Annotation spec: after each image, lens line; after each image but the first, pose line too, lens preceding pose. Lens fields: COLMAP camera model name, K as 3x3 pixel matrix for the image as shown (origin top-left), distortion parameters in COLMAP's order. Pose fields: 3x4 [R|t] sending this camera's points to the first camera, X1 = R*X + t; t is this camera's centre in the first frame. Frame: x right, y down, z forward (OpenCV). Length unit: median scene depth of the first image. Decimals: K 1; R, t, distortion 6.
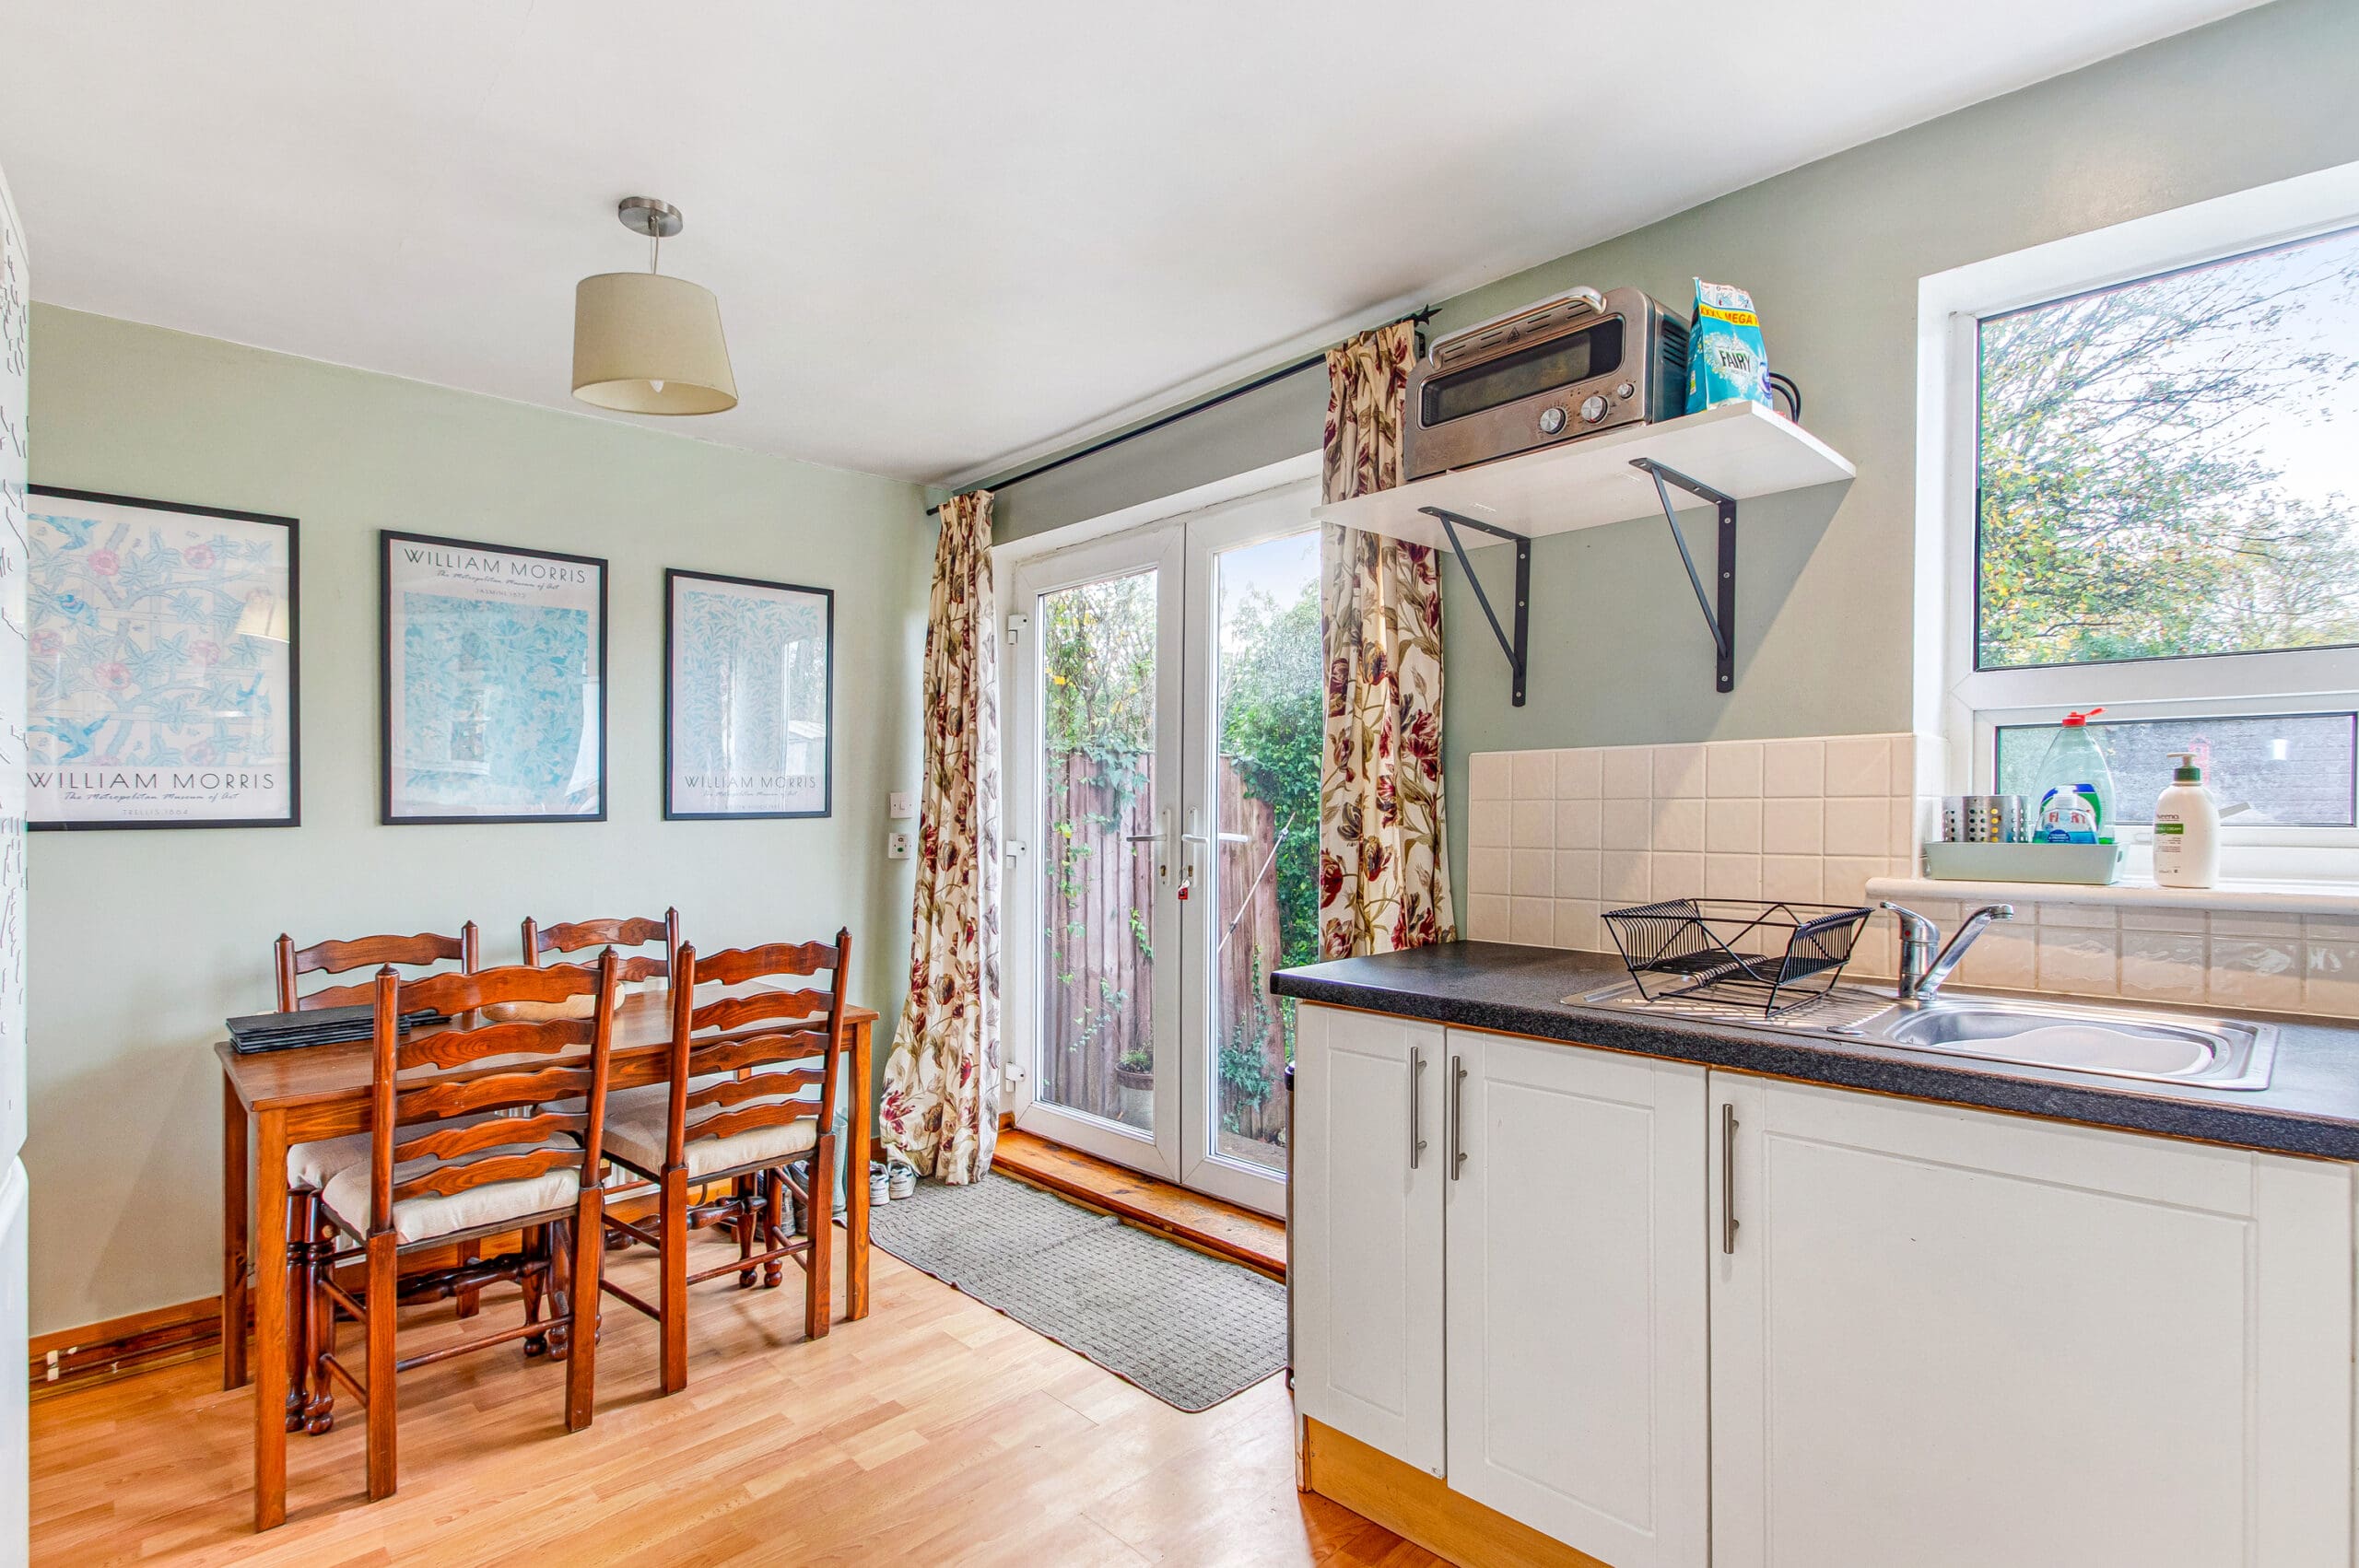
lens RADIAL K [[1124.8, 0, 1200.3], [0, 1124.8, 820.5], [0, 0, 1]] dist [0.017361, -0.009264]
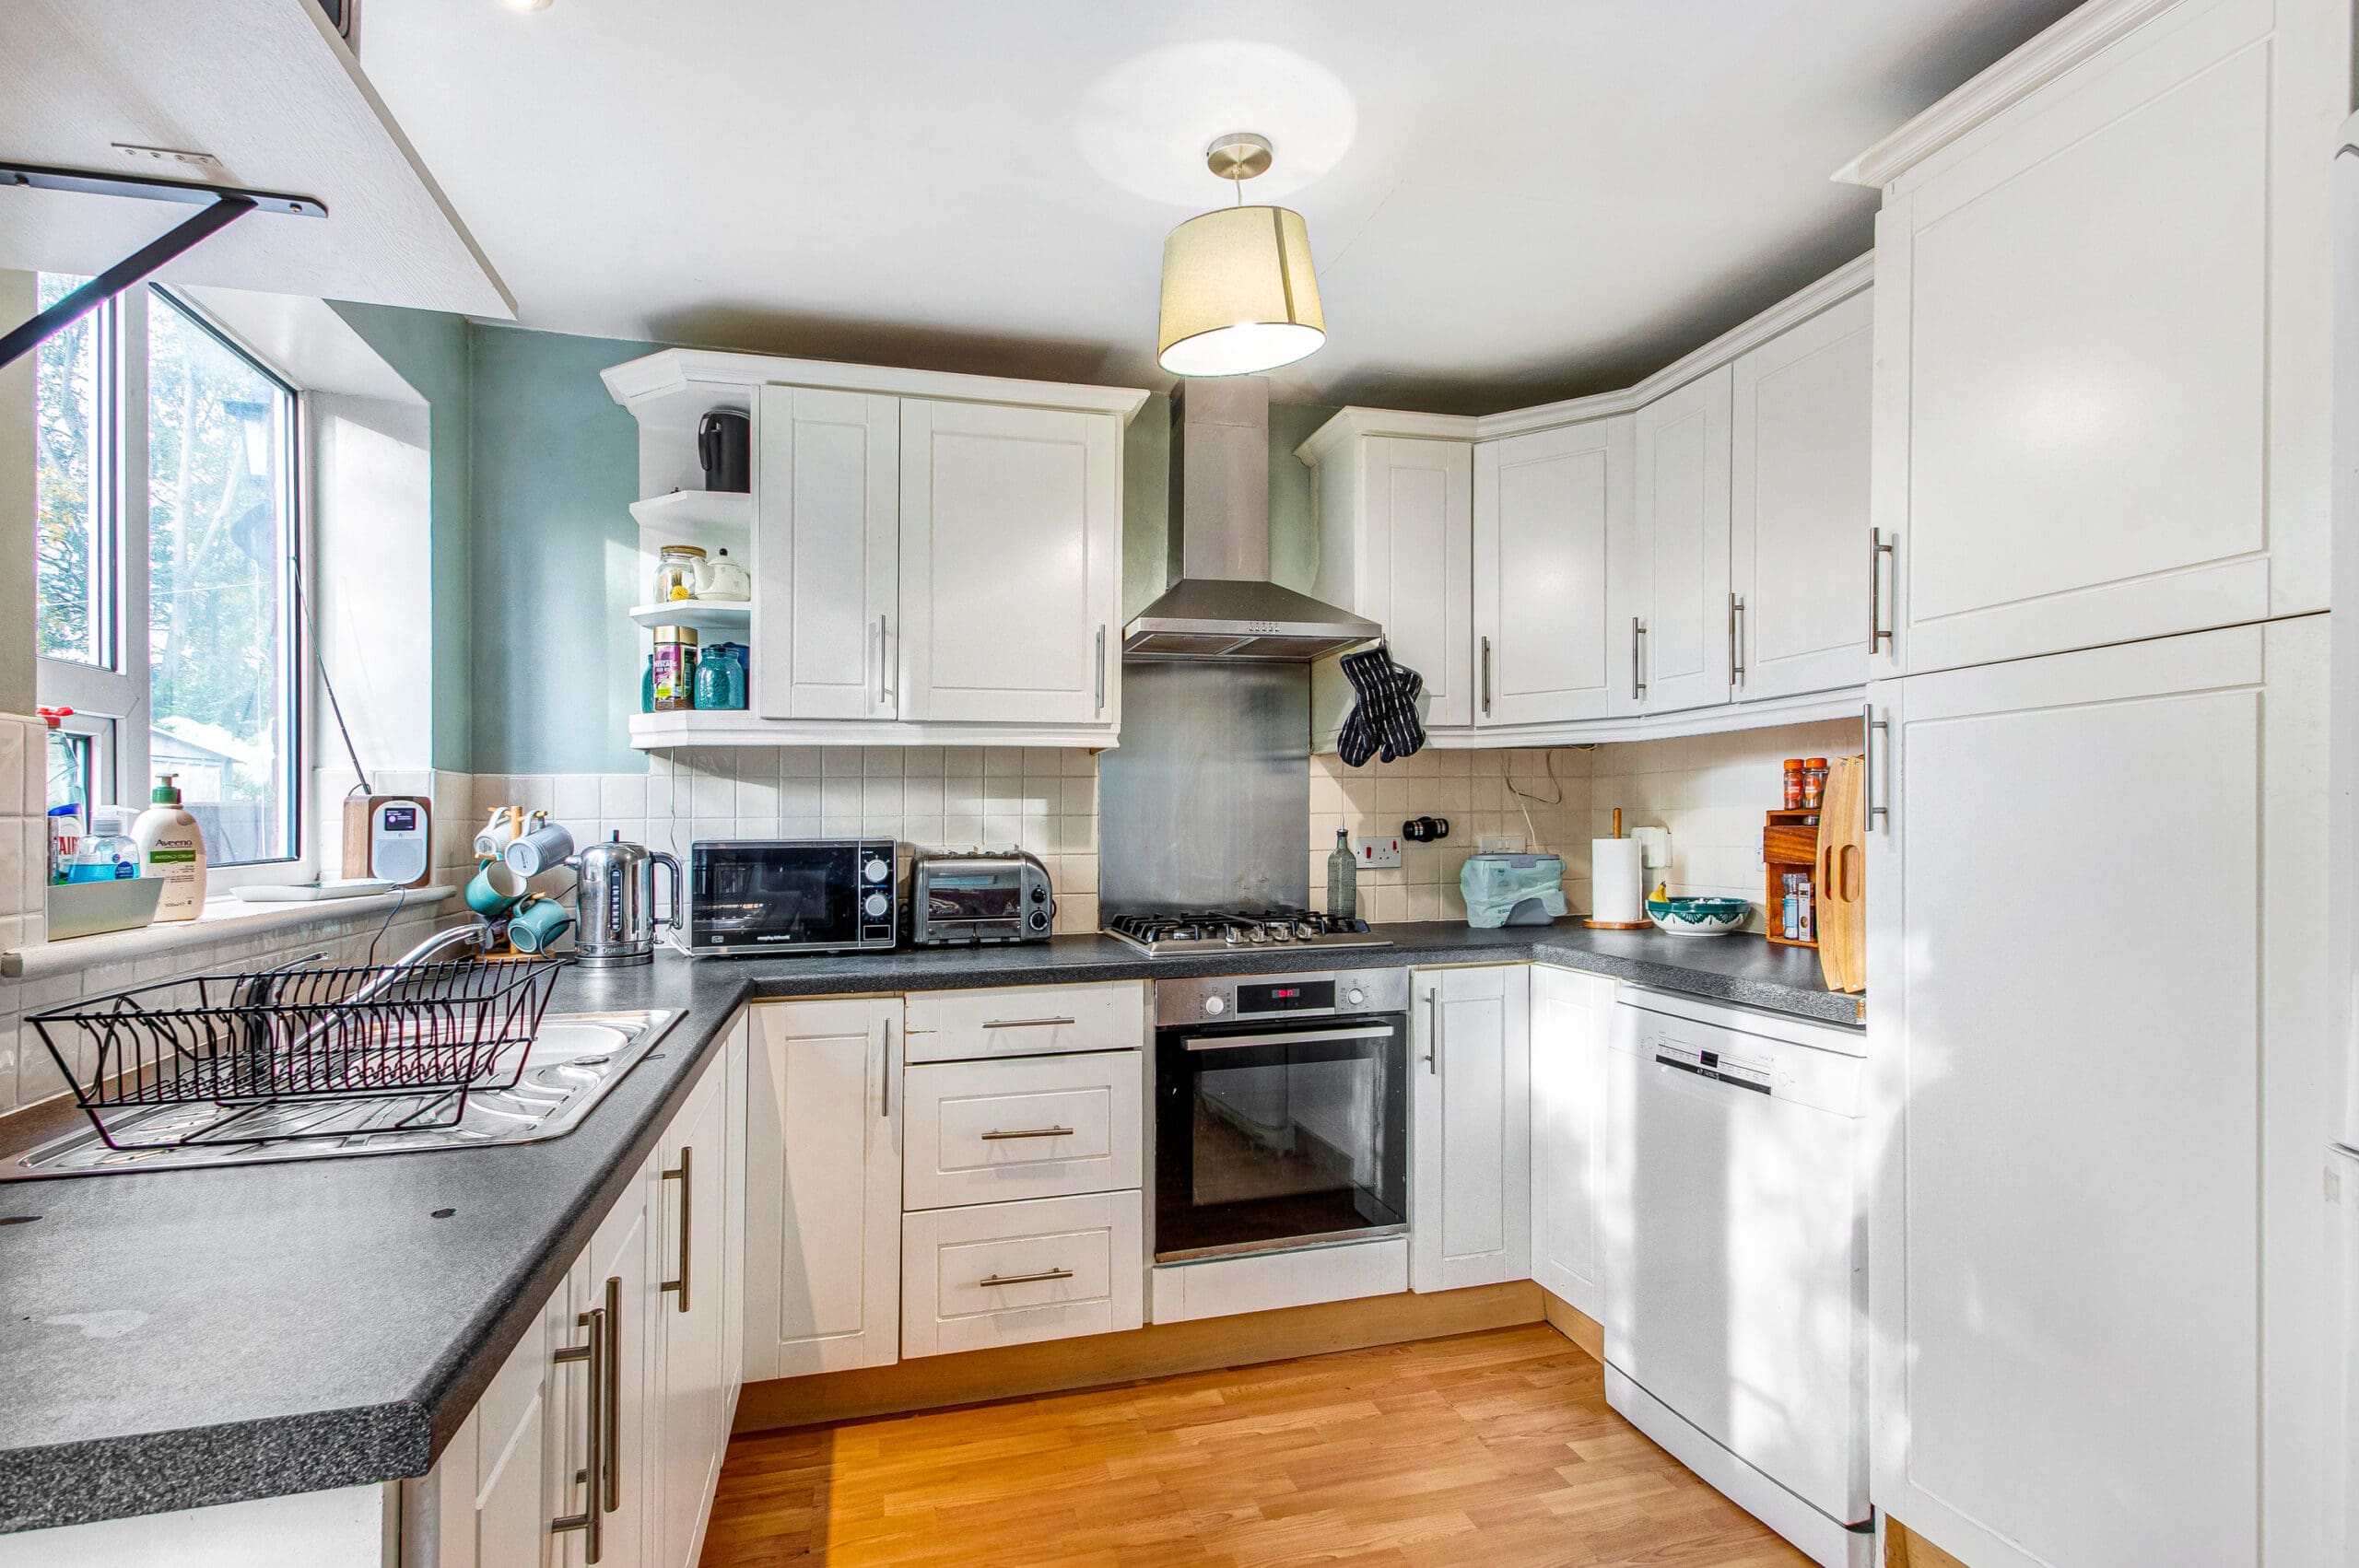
lens RADIAL K [[1124.8, 0, 1159.1], [0, 1124.8, 818.0], [0, 0, 1]] dist [0.017361, -0.009264]
pose [[-0.863450, 0.022628, 0.503927, -0.220955], [0.027979, 0.999604, 0.003055, -0.003248], [-0.503659, 0.016738, -0.863741, 0.943918]]
